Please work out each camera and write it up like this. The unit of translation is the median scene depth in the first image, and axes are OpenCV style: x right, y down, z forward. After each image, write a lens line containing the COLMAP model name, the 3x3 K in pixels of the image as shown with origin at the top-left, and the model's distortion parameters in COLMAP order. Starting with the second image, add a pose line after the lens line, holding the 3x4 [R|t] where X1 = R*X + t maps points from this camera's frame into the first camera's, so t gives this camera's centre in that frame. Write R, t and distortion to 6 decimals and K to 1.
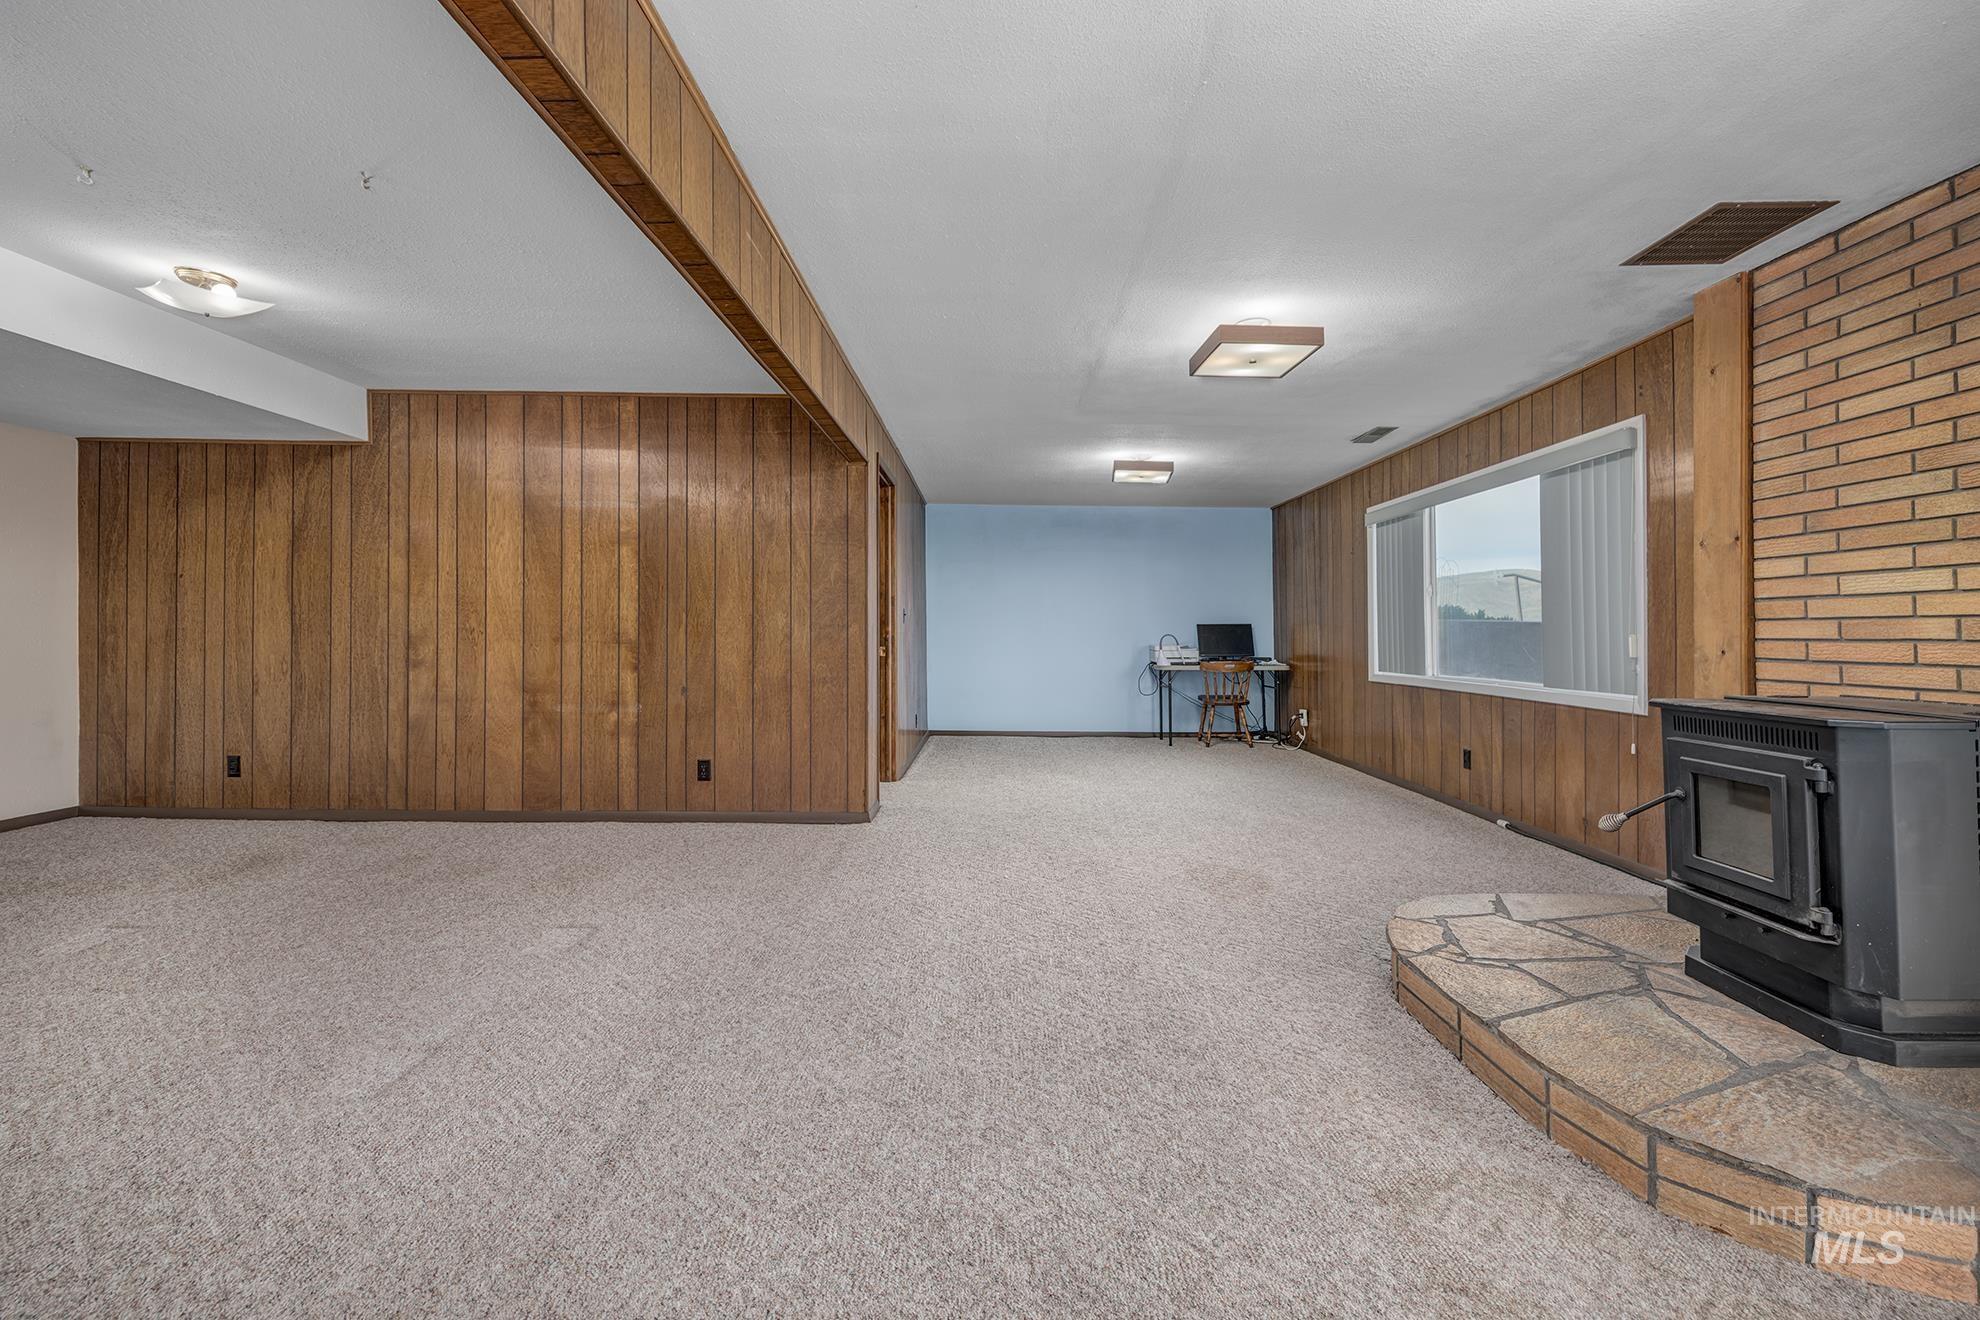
lens RADIAL K [[790.4, 0, 990.0], [0, 790.4, 660.0], [0, 0, 1]] dist [0.000819, 0.000049]
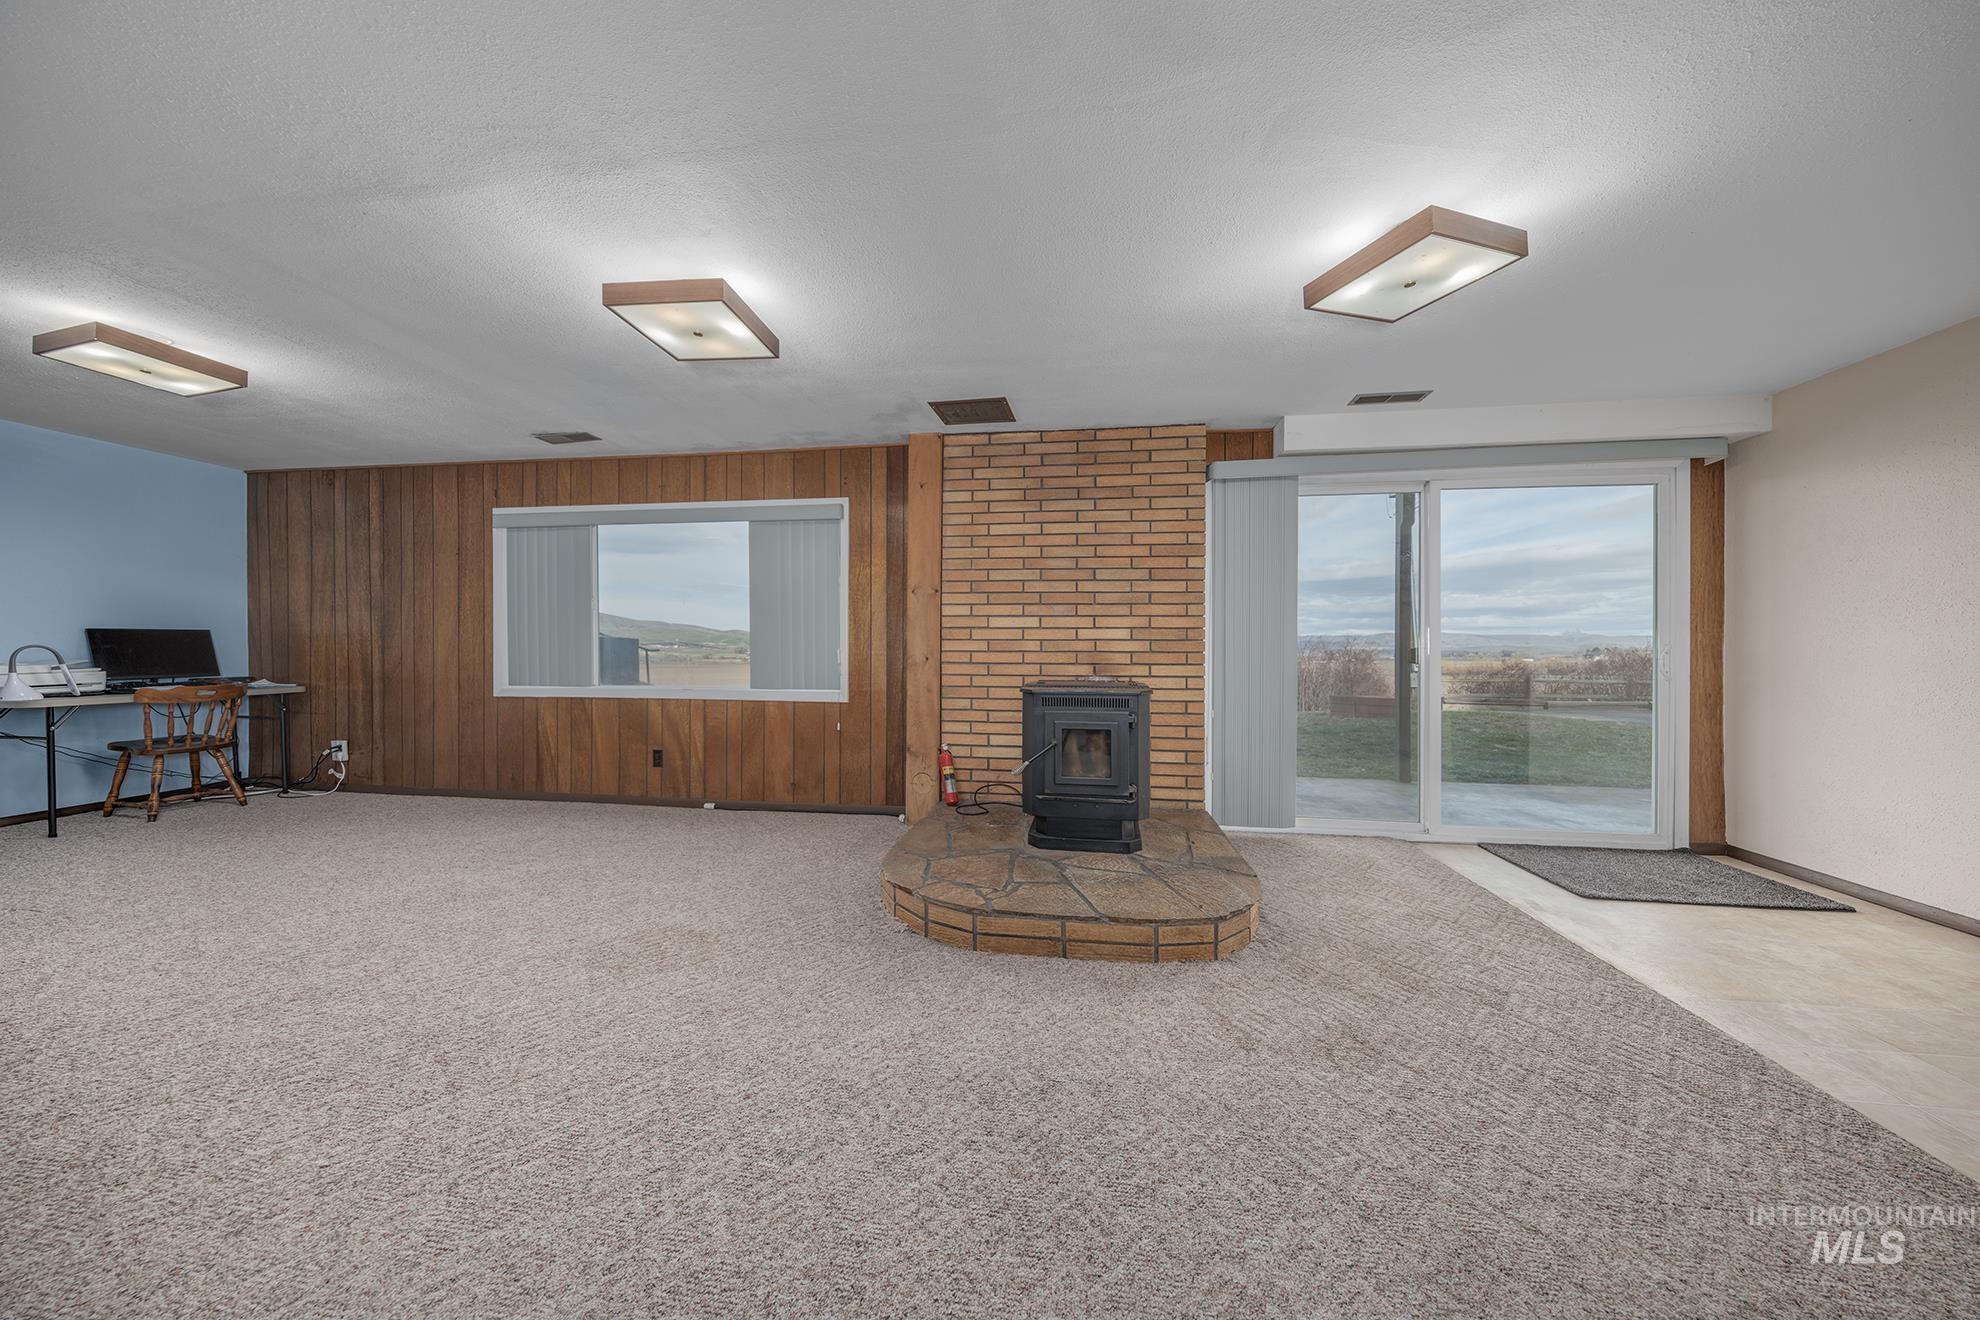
lens RADIAL K [[637.5, 0, 990.0], [0, 637.5, 660.0], [0, 0, 1]] dist [-0.001185, -0.000132]
pose [[0.137852, -0.023033, 0.990185, -0.391590], [0.028626, 0.999405, 0.019263, -0.031273], [-0.990039, 0.025690, 0.138430, 0.727579]]
